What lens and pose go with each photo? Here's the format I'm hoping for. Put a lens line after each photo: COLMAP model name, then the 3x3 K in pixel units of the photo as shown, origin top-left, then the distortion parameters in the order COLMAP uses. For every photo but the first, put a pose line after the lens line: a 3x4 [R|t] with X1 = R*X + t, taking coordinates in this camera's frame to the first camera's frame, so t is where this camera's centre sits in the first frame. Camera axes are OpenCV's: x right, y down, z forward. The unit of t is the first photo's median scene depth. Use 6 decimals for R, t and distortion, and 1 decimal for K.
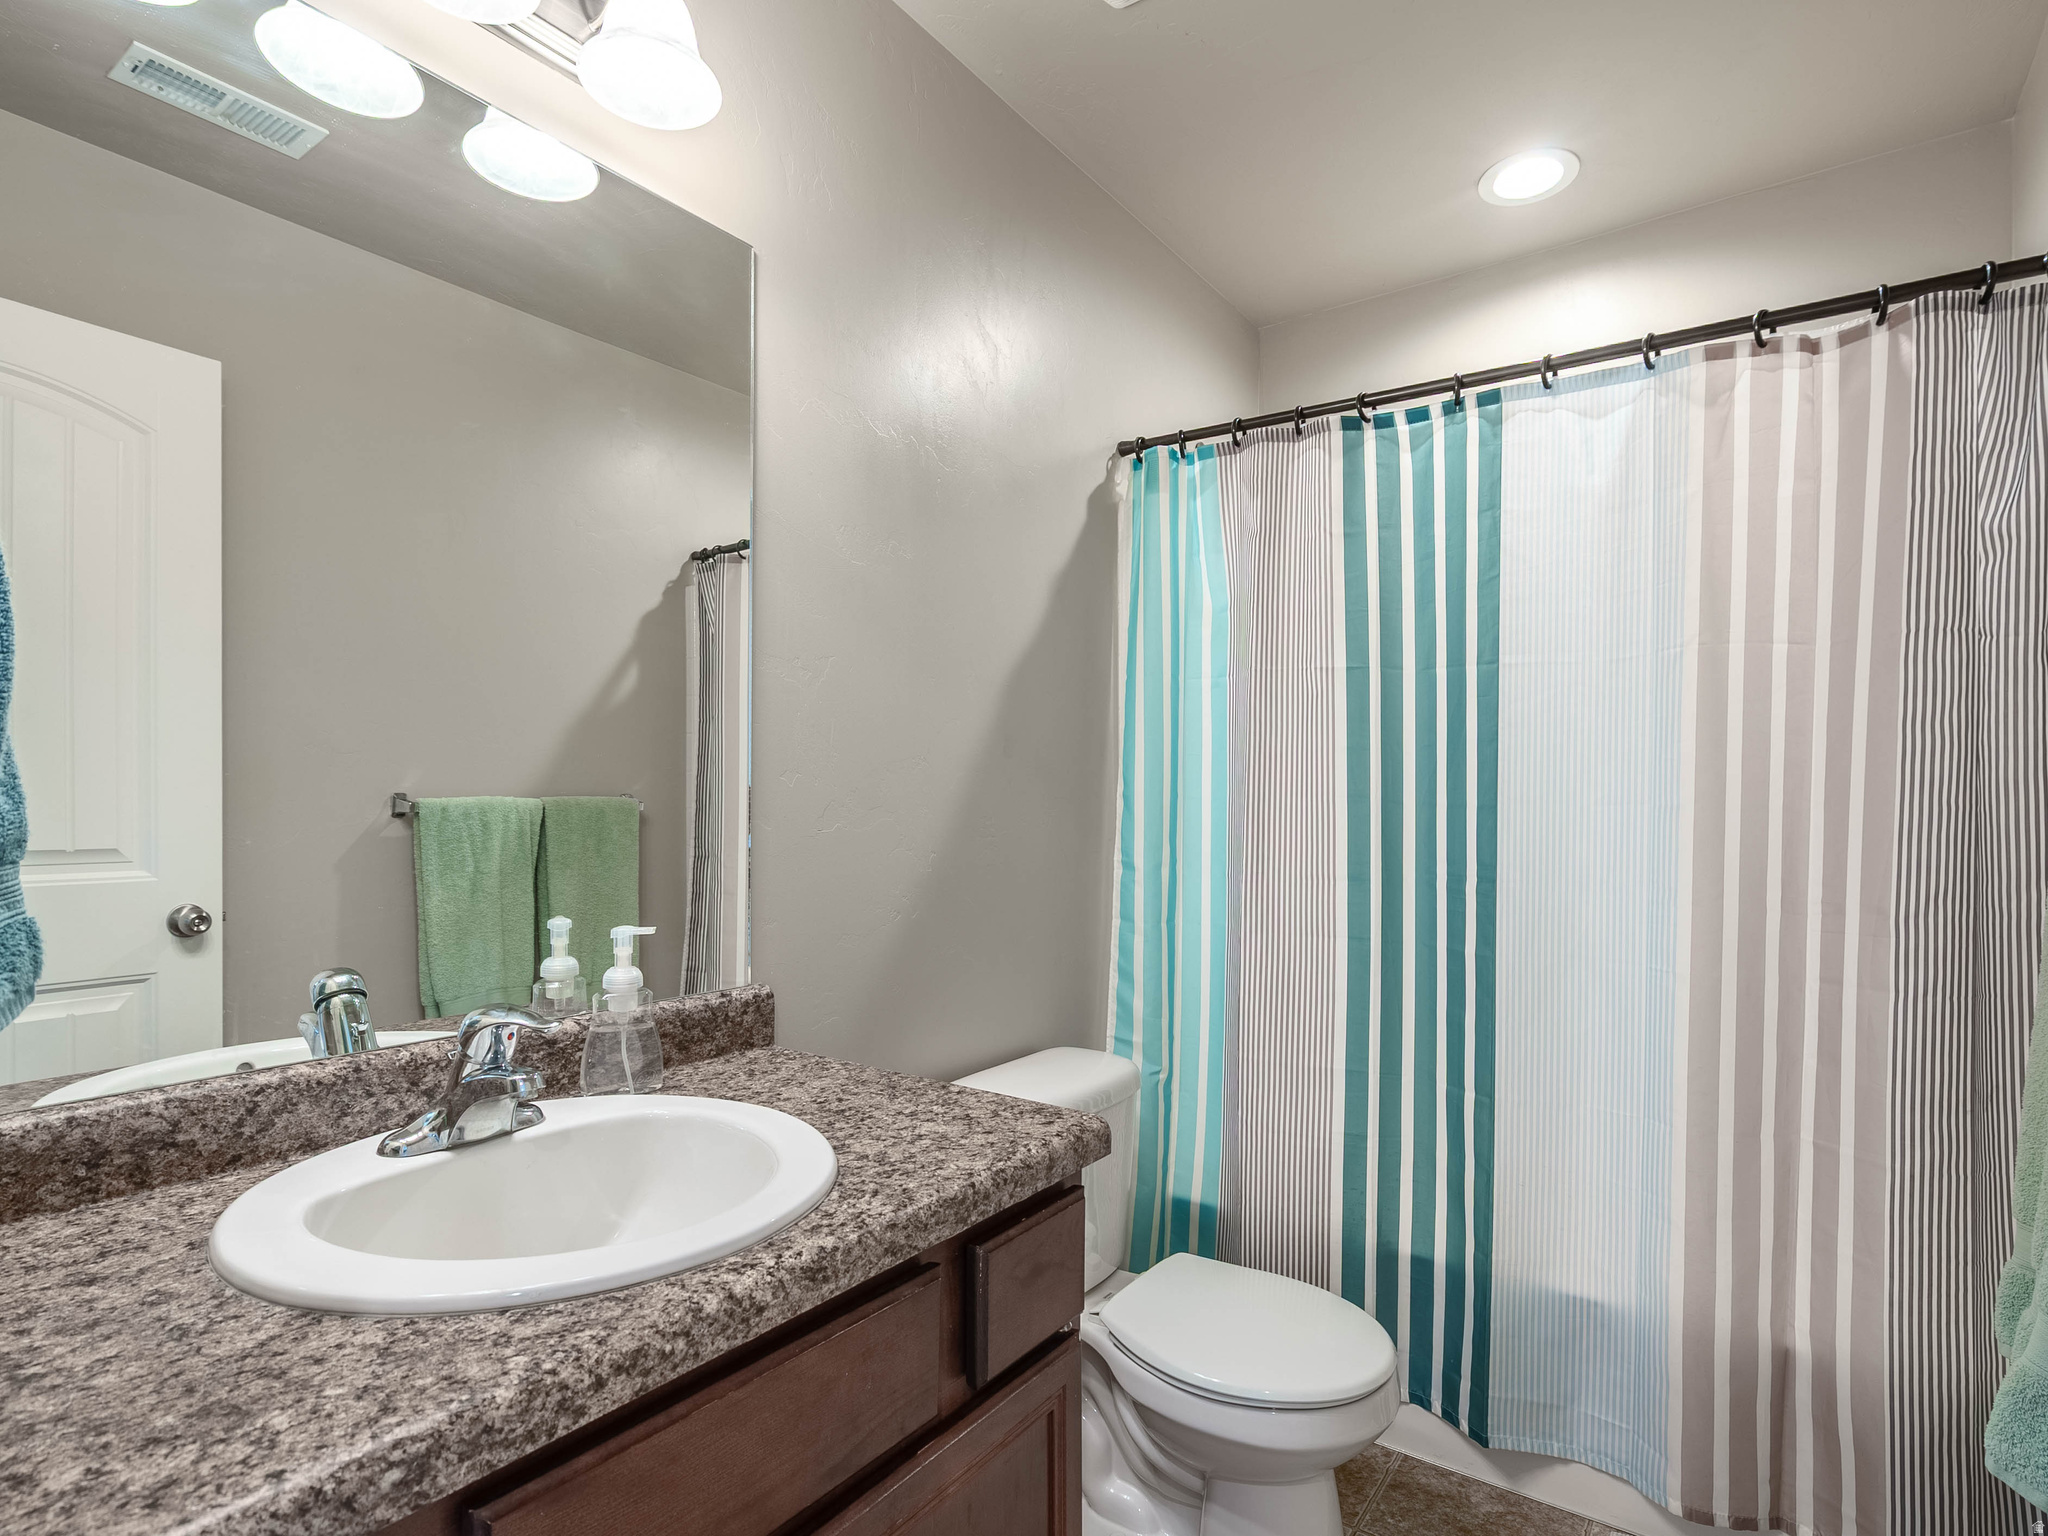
lens RADIAL K [[1050.0, 0, 994.1], [0, 1050.0, 801.2], [0, 0, 1]] dist [-0.003817, 0.001856]
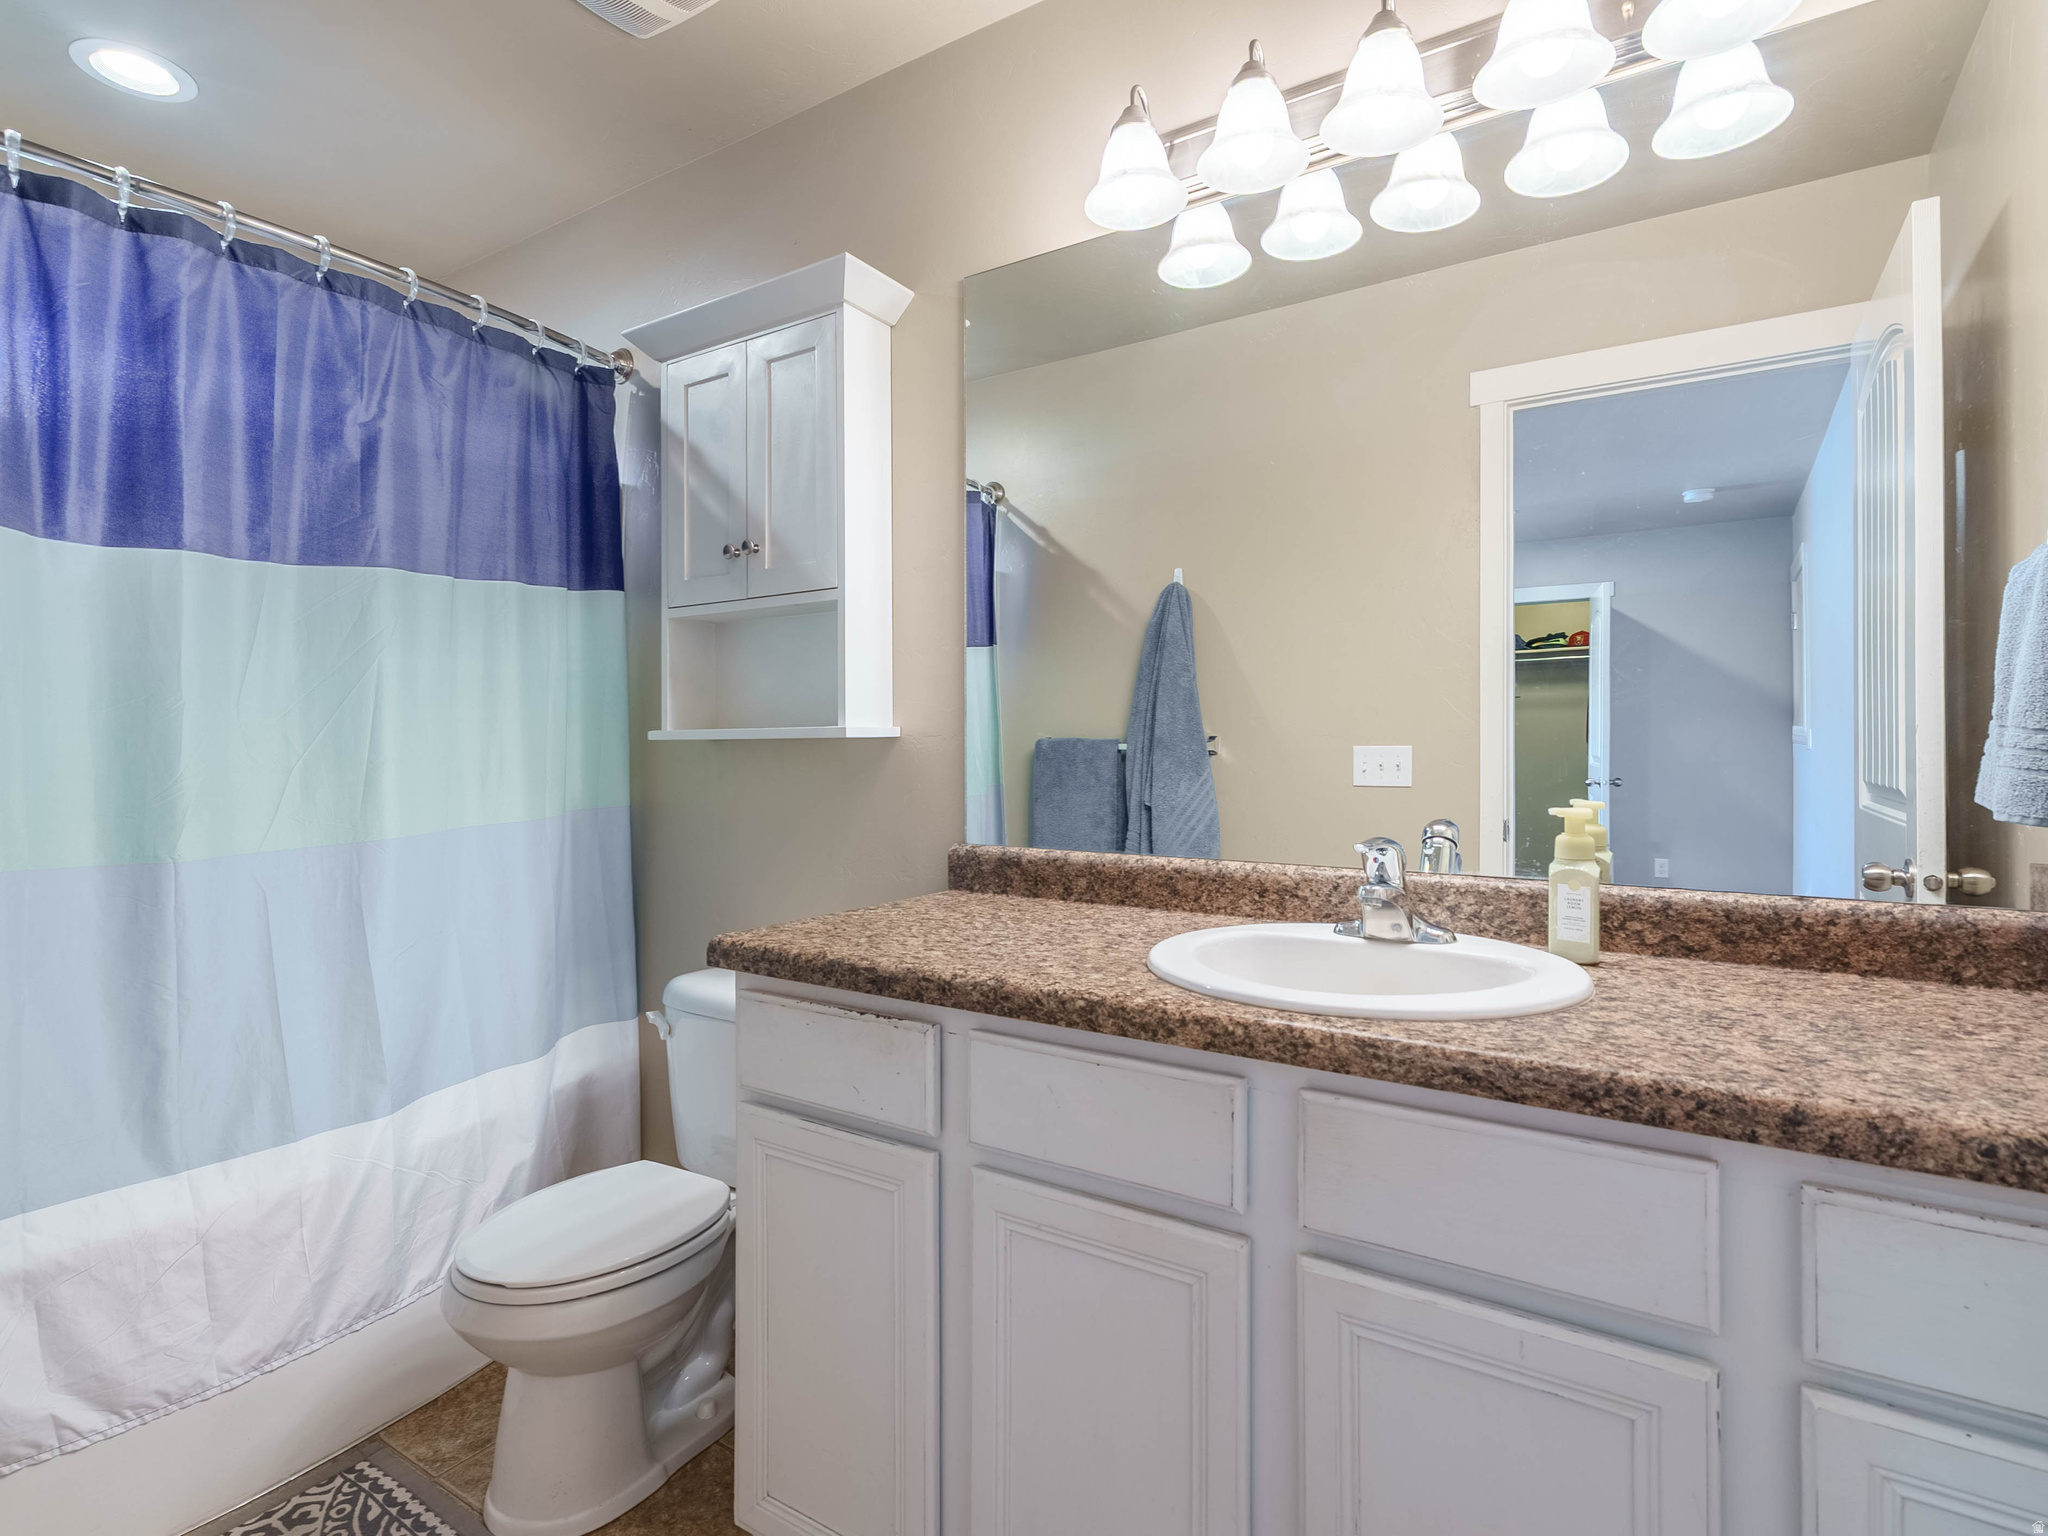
lens RADIAL K [[1050.0, 0, 1021.8], [0, 1050.0, 753.3], [0, 0, 1]] dist [-0.003817, 0.001856]
pose [[0.058334, -0.003180, -0.998292, 0.847902], [-0.003871, 0.999987, -0.003412, 0.108737], [0.998290, 0.004063, 0.058321, 0.467303]]
